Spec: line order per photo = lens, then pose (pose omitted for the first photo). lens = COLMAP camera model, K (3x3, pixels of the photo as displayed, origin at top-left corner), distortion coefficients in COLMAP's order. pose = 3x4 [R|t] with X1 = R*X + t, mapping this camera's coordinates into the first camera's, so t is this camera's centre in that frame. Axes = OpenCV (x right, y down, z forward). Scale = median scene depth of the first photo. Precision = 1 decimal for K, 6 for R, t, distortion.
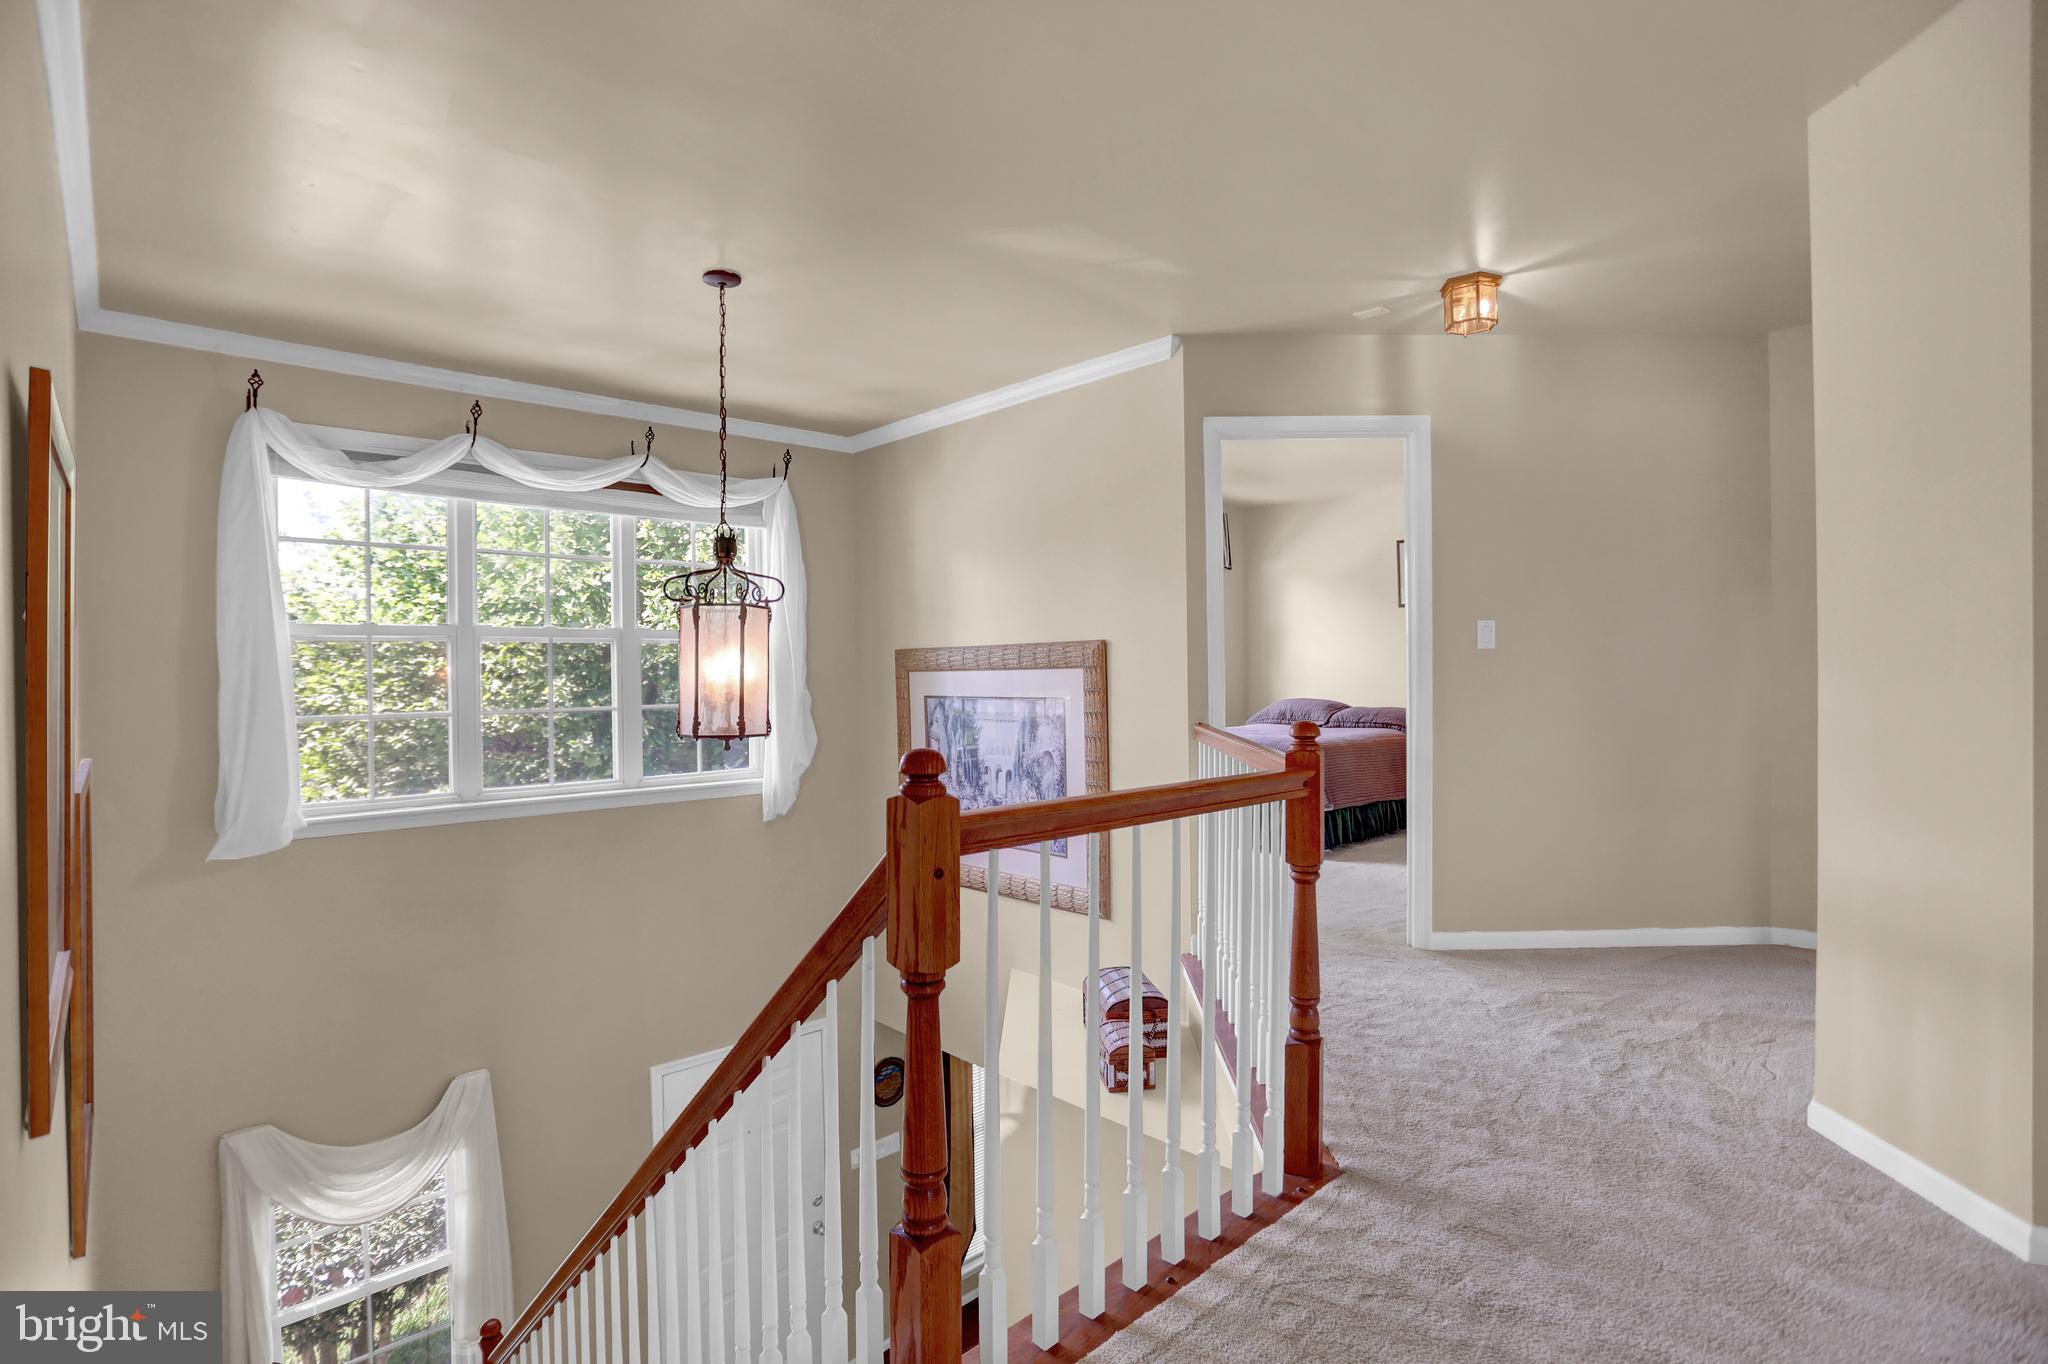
lens RADIAL K [[989.3, 0, 1035.2], [0, 989.3, 678.3], [0, 0, 1]] dist [-0.069095, 0.027347]
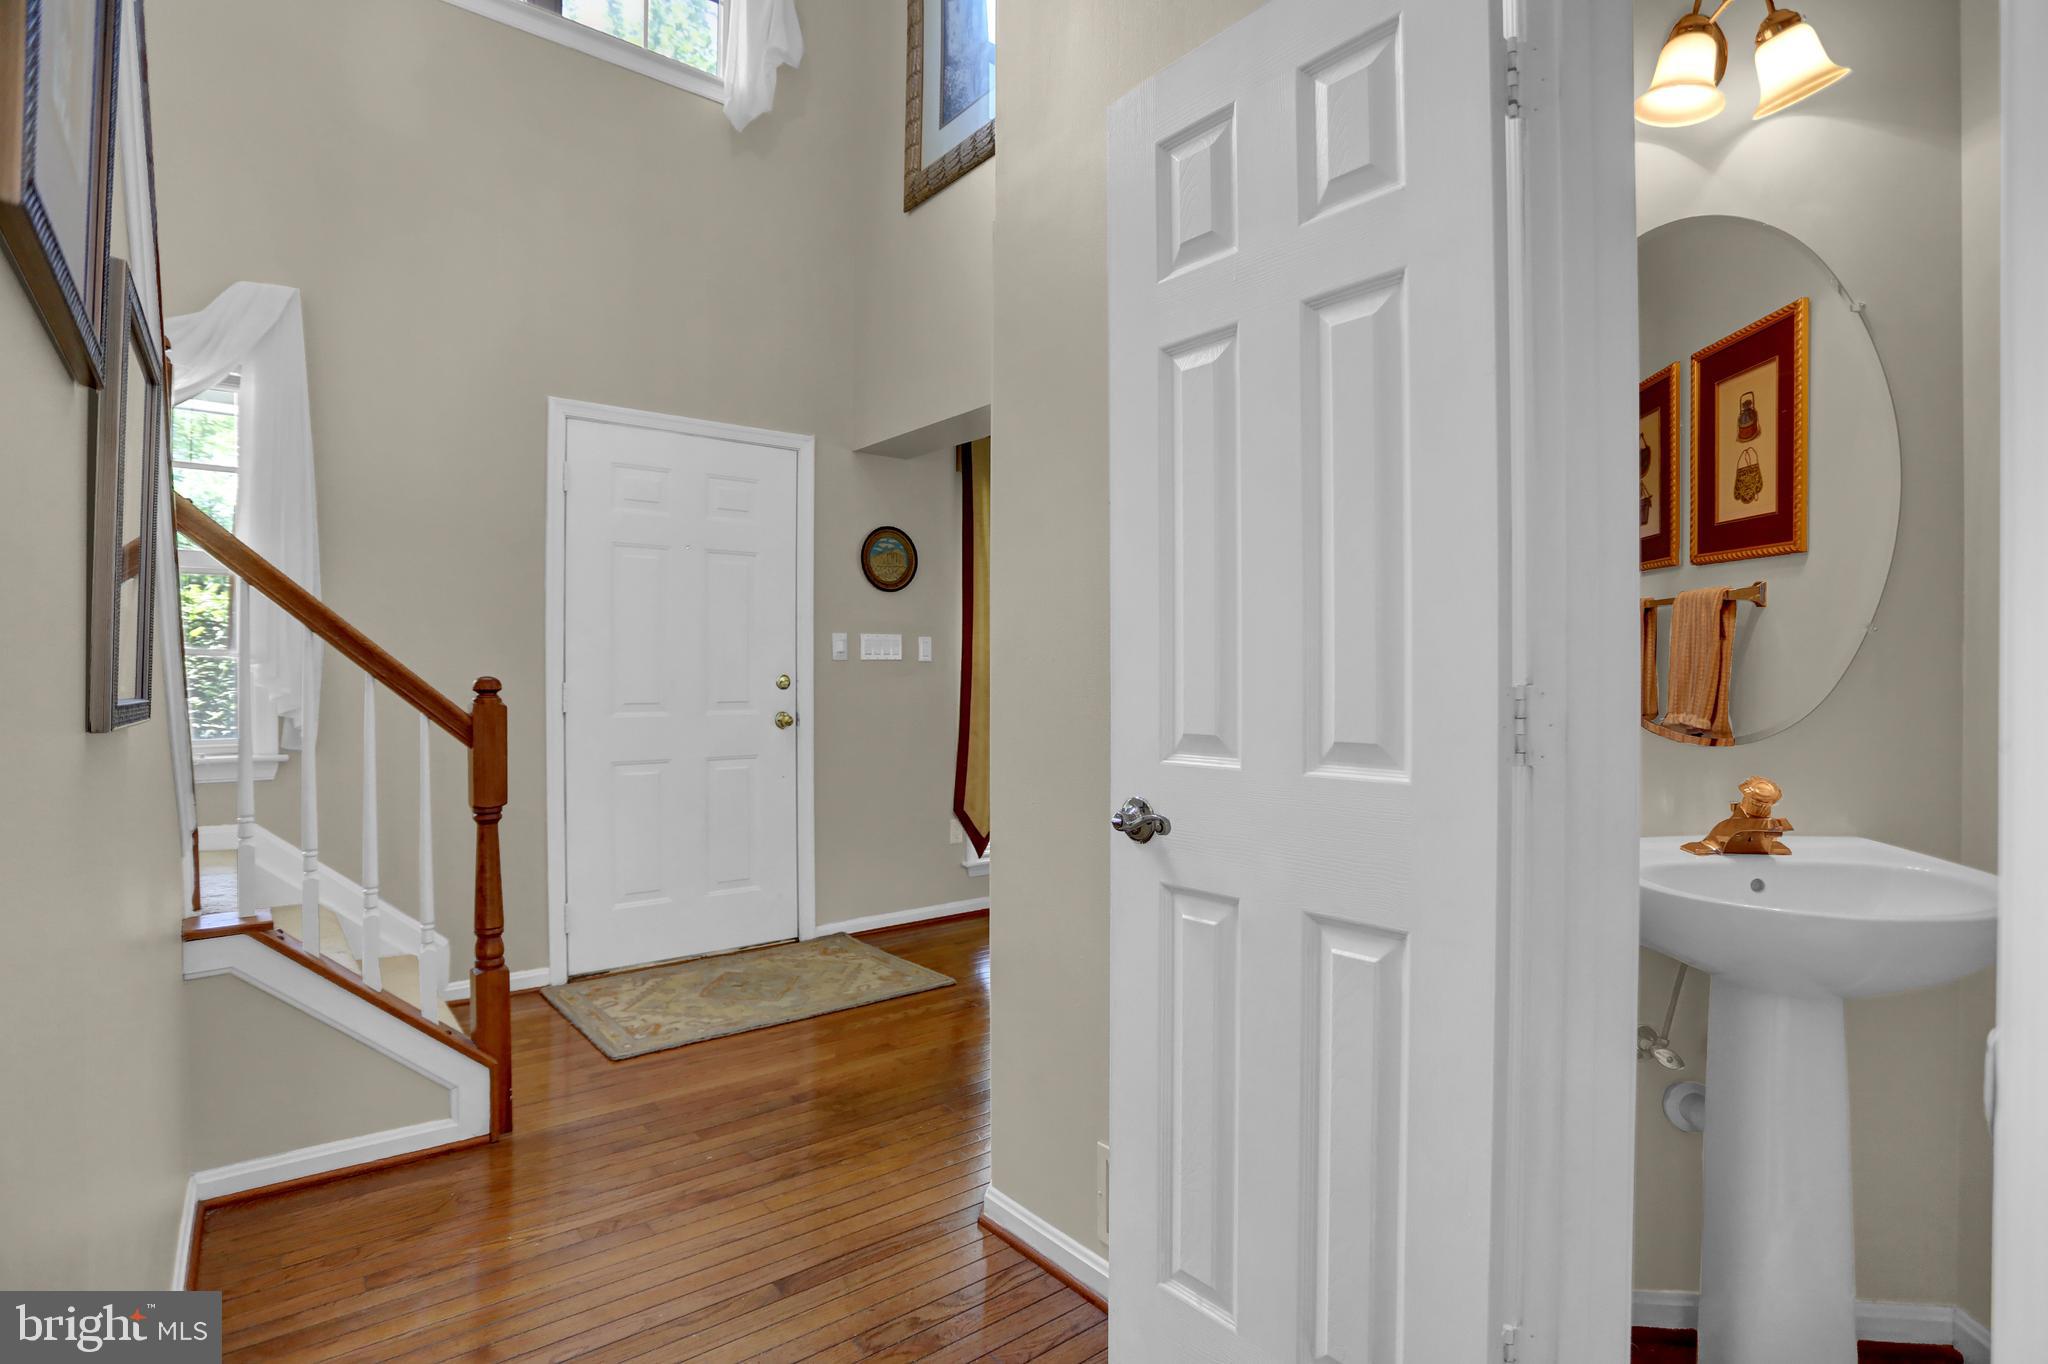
lens RADIAL K [[989.3, 0, 1035.2], [0, 989.3, 678.3], [0, 0, 1]] dist [-0.069095, 0.027347]
pose [[0.997178, 0.021203, -0.072015, 0.023176], [-0.021279, 0.999774, -0.000291, 0.675750], [0.071993, 0.001822, 0.997404, 0.345281]]
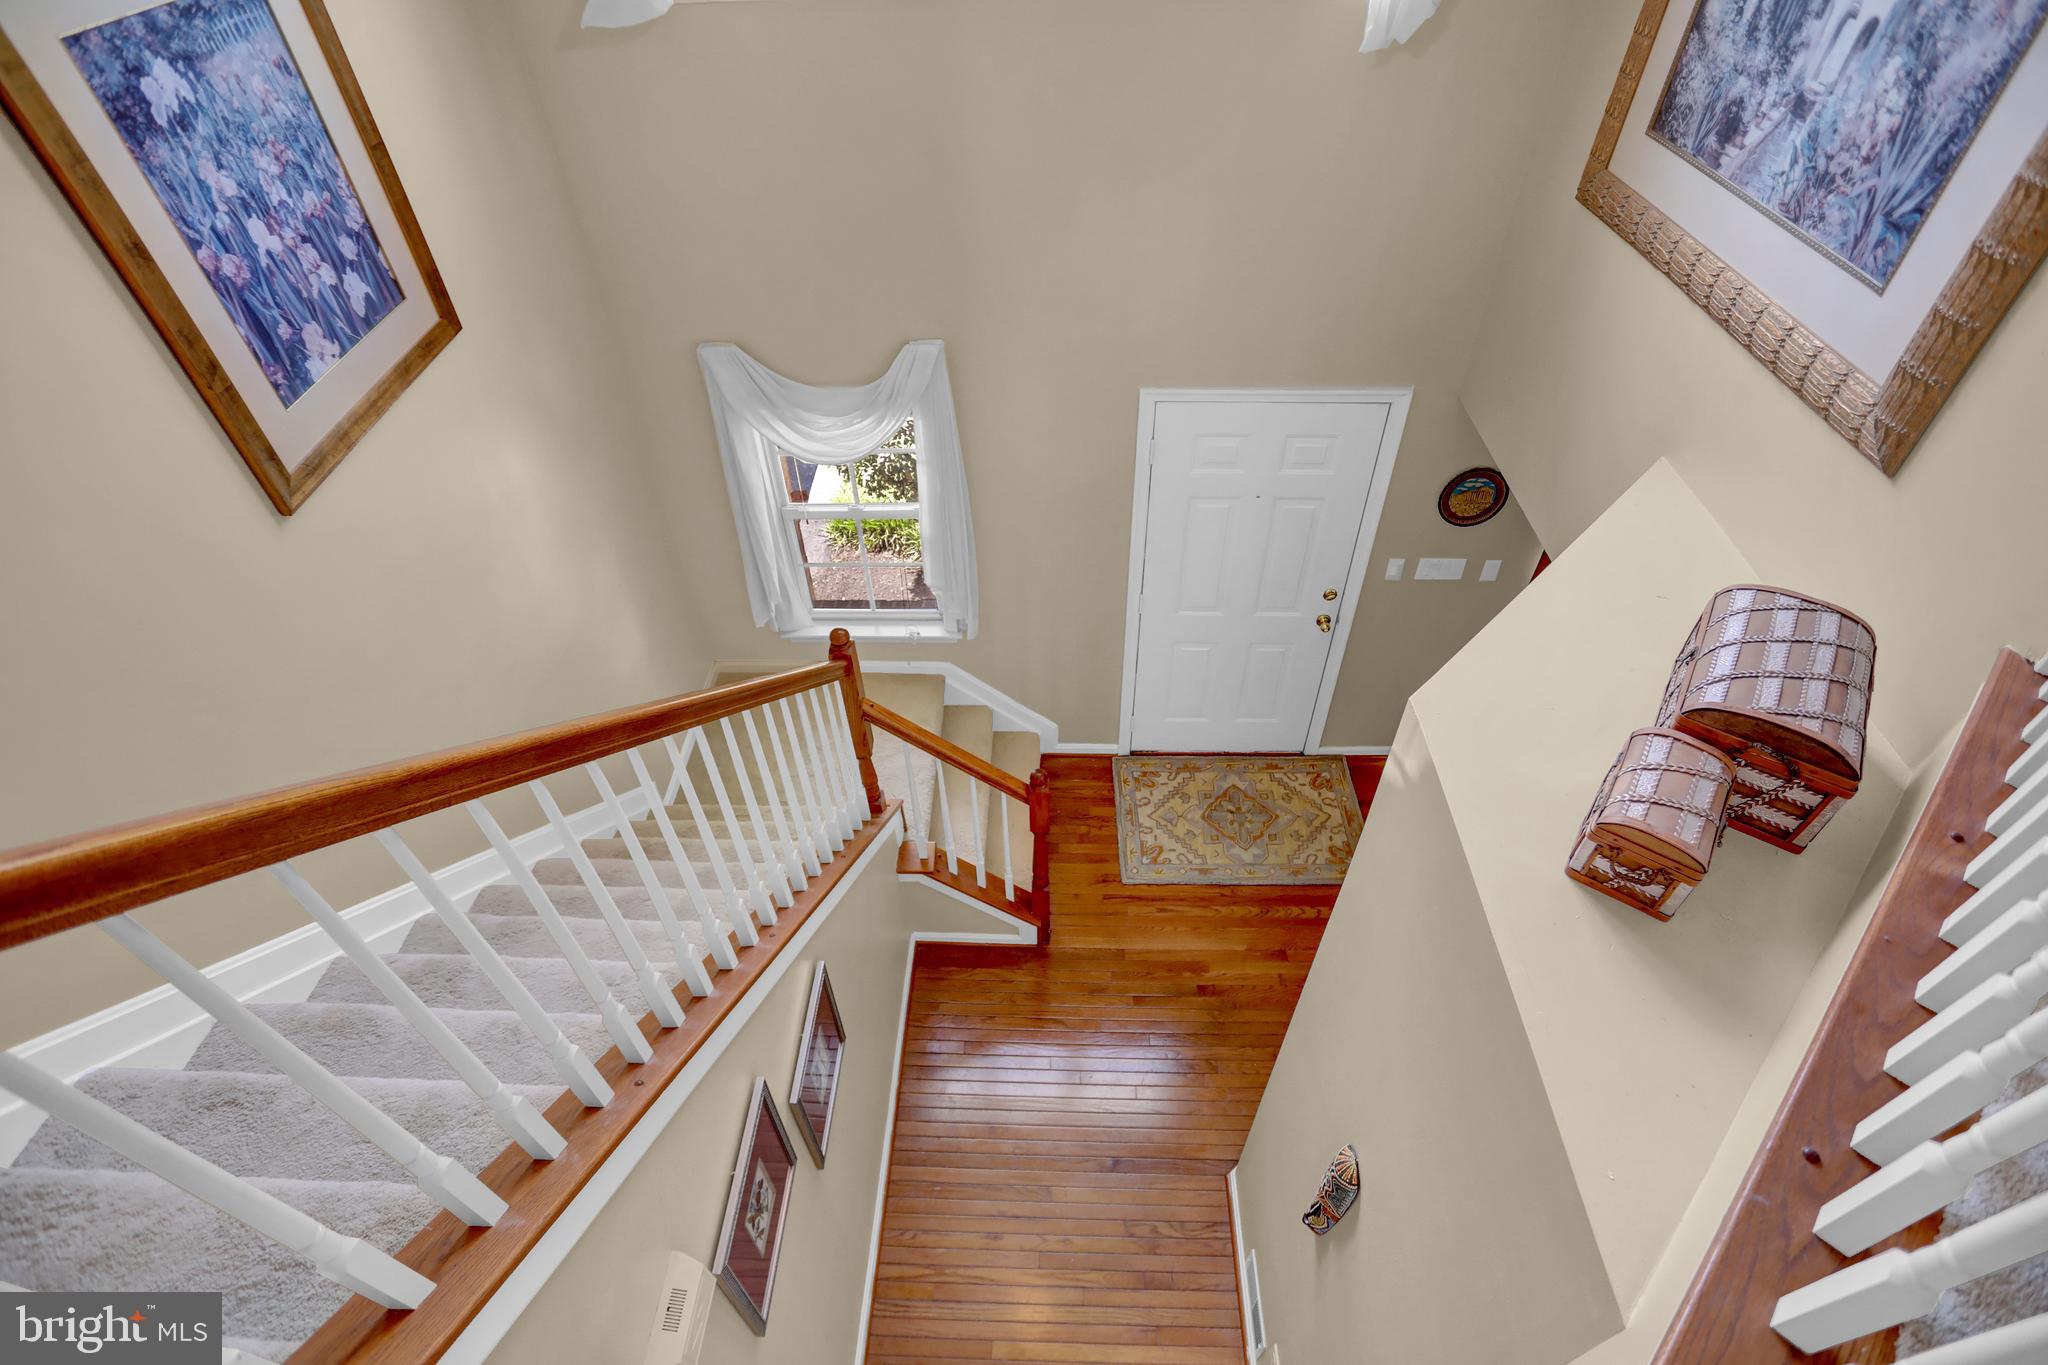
lens RADIAL K [[989.3, 0, 1035.2], [0, 989.3, 678.8], [0, 0, 1]] dist [-0.069095, 0.027347]
pose [[0.703667, 0.497145, -0.507642, 0.067367], [0.001358, 0.713513, 0.700641, 0.017223], [0.710529, -0.493707, 0.501400, 0.481800]]
